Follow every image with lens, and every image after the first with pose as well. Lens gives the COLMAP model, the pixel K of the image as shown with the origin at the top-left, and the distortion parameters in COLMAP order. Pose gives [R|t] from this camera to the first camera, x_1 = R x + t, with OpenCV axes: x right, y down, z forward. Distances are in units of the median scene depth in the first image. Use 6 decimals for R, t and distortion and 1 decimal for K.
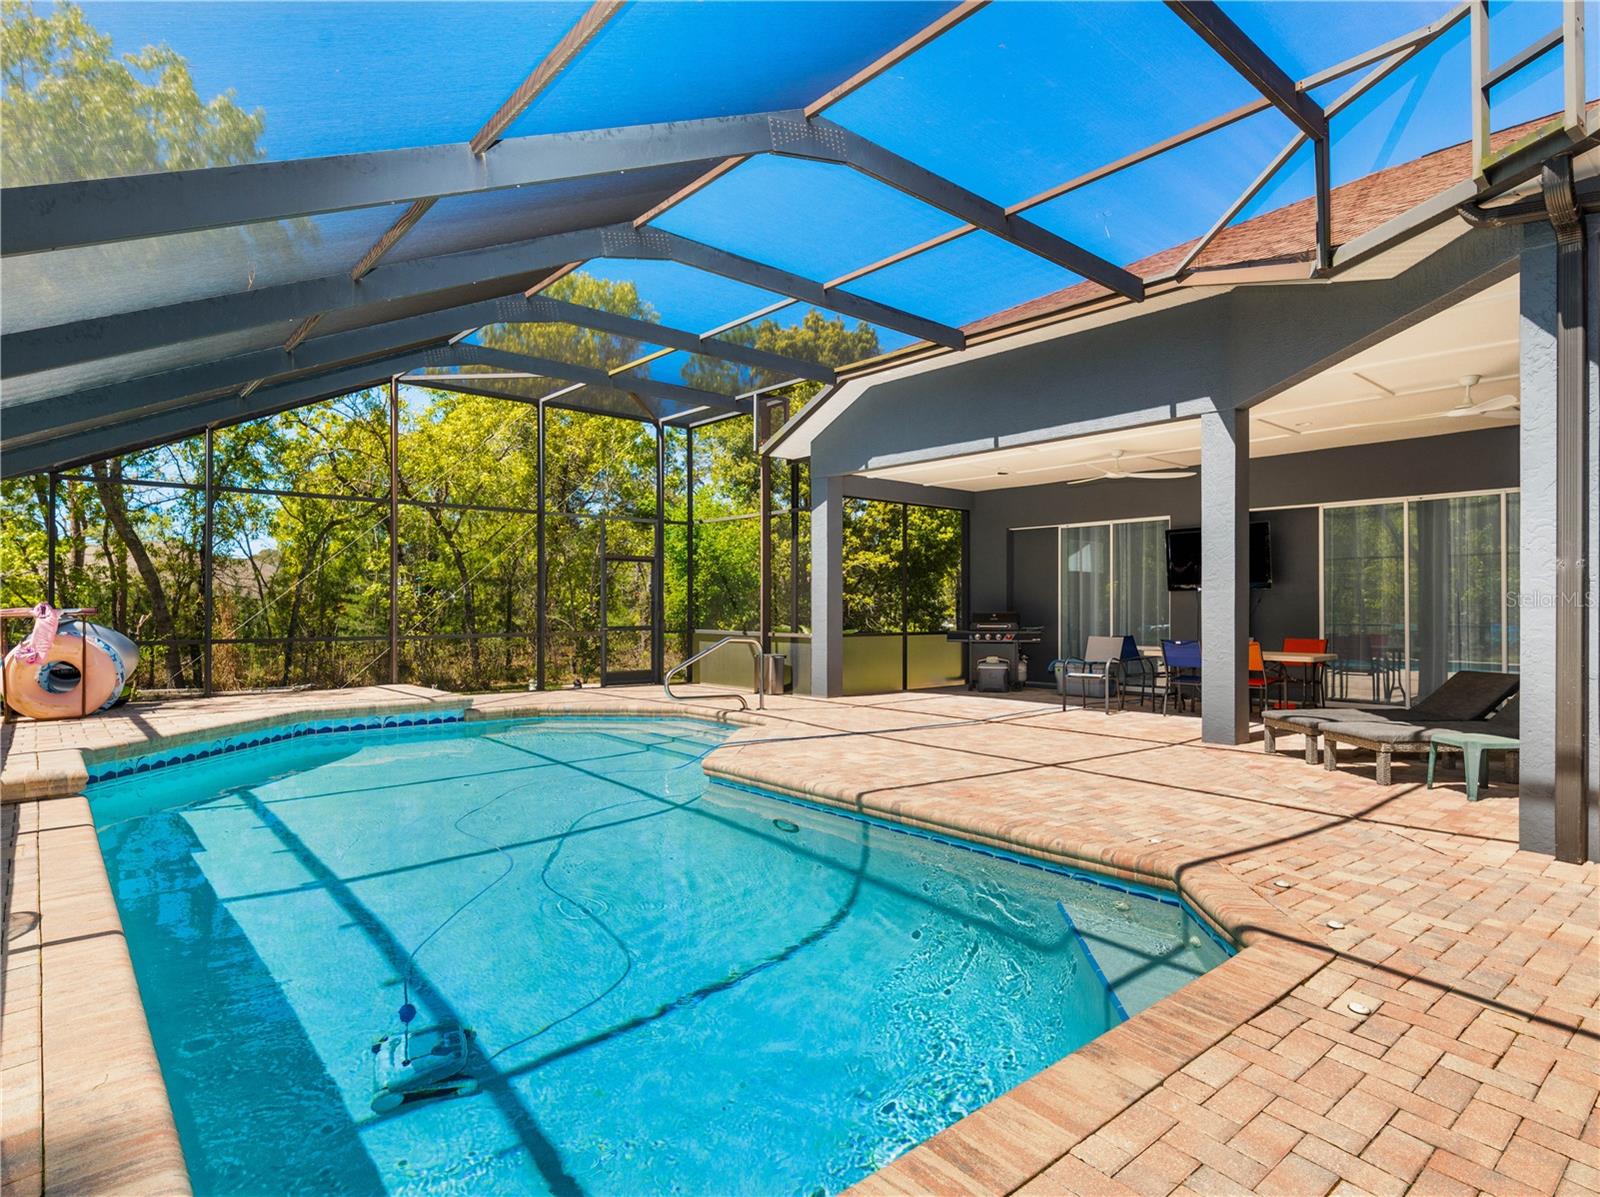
lens RADIAL K [[891.8, 0, 799.3], [0, 891.8, 611.6], [0, 0, 1]] dist [0.015125, -0.000107]
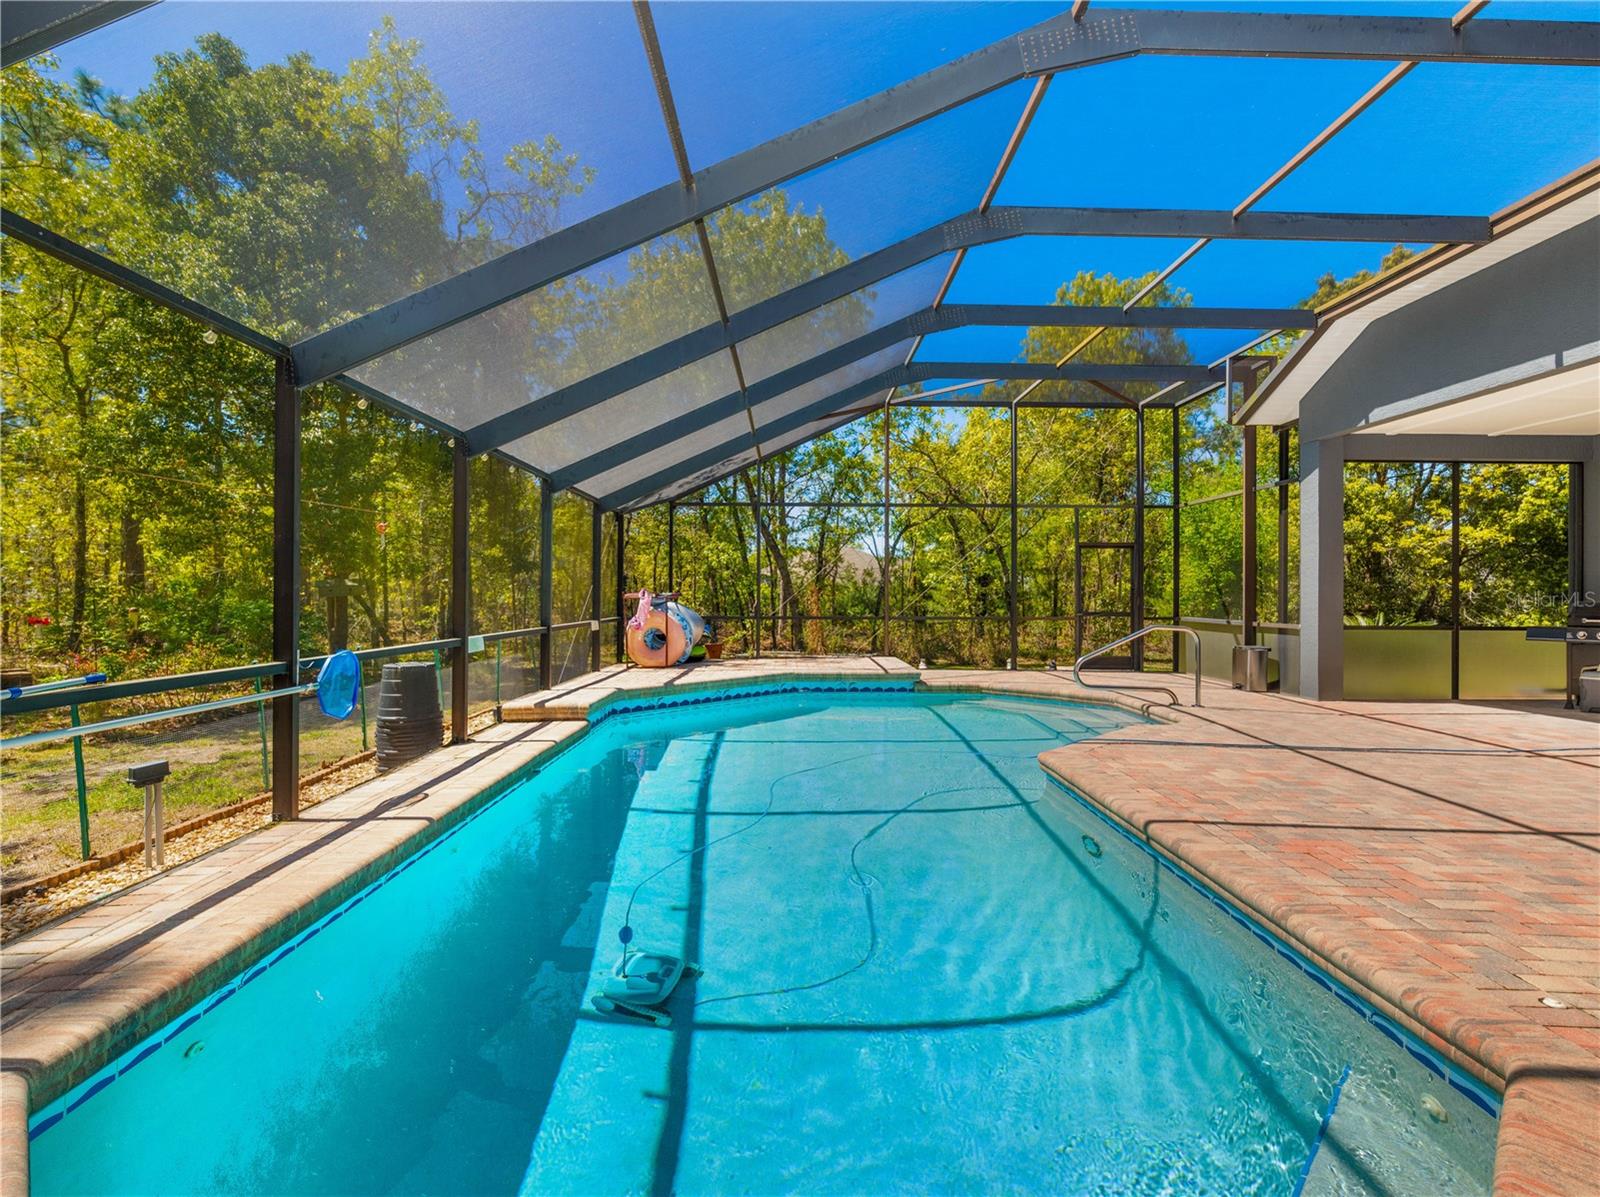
lens RADIAL K [[781.1, 0, 800.0], [0, 781.1, 598.5], [0, 0, 1]] dist [0.010715, -0.000774]
pose [[0.771663, 0.006545, -0.635998, 0.146312], [-0.006198, 0.999977, 0.002770, 0.000641], [0.636001, 0.001804, 0.771686, 0.130812]]
